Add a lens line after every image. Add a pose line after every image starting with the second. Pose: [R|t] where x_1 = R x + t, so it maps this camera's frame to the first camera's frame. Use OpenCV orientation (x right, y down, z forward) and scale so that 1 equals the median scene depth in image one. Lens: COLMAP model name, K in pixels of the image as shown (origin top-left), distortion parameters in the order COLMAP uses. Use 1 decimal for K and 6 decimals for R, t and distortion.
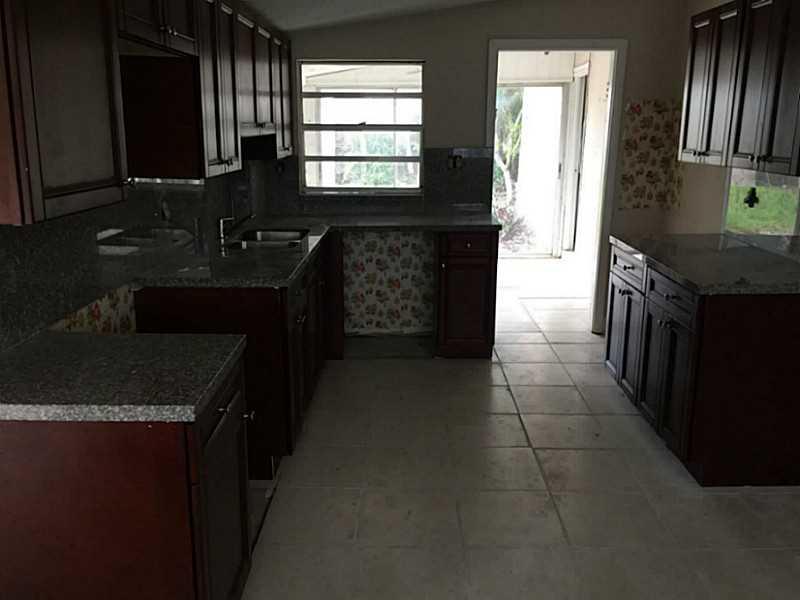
lens RADIAL K [[683.3, 0, 398.9], [0, 683.3, 301.9], [0, 0, 1]] dist [0.022850, -0.029688]
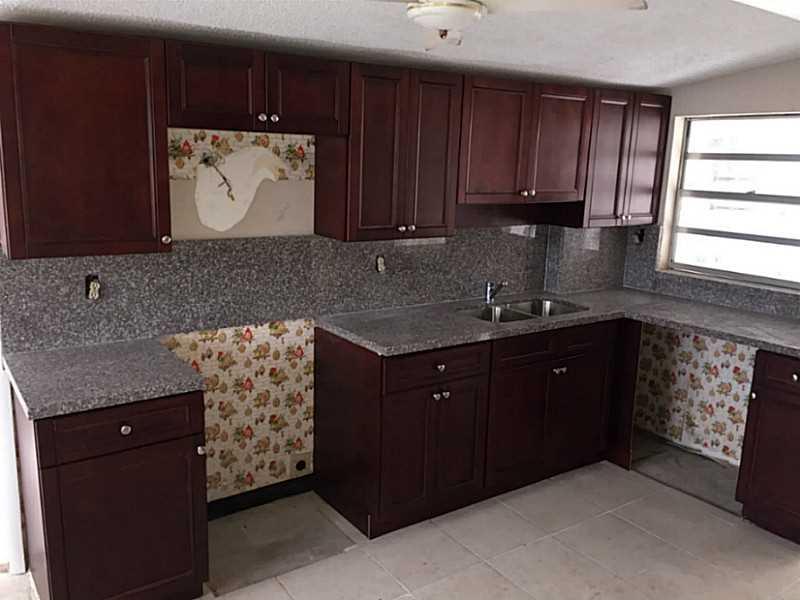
lens RADIAL K [[683.3, 0, 397.3], [0, 683.3, 298.6], [0, 0, 1]] dist [0.022850, -0.029688]
pose [[0.580252, 0.176070, -0.795178, 0.375211], [-0.229600, 0.972115, 0.047705, -0.093151], [0.781404, 0.154892, 0.604497, 0.245800]]
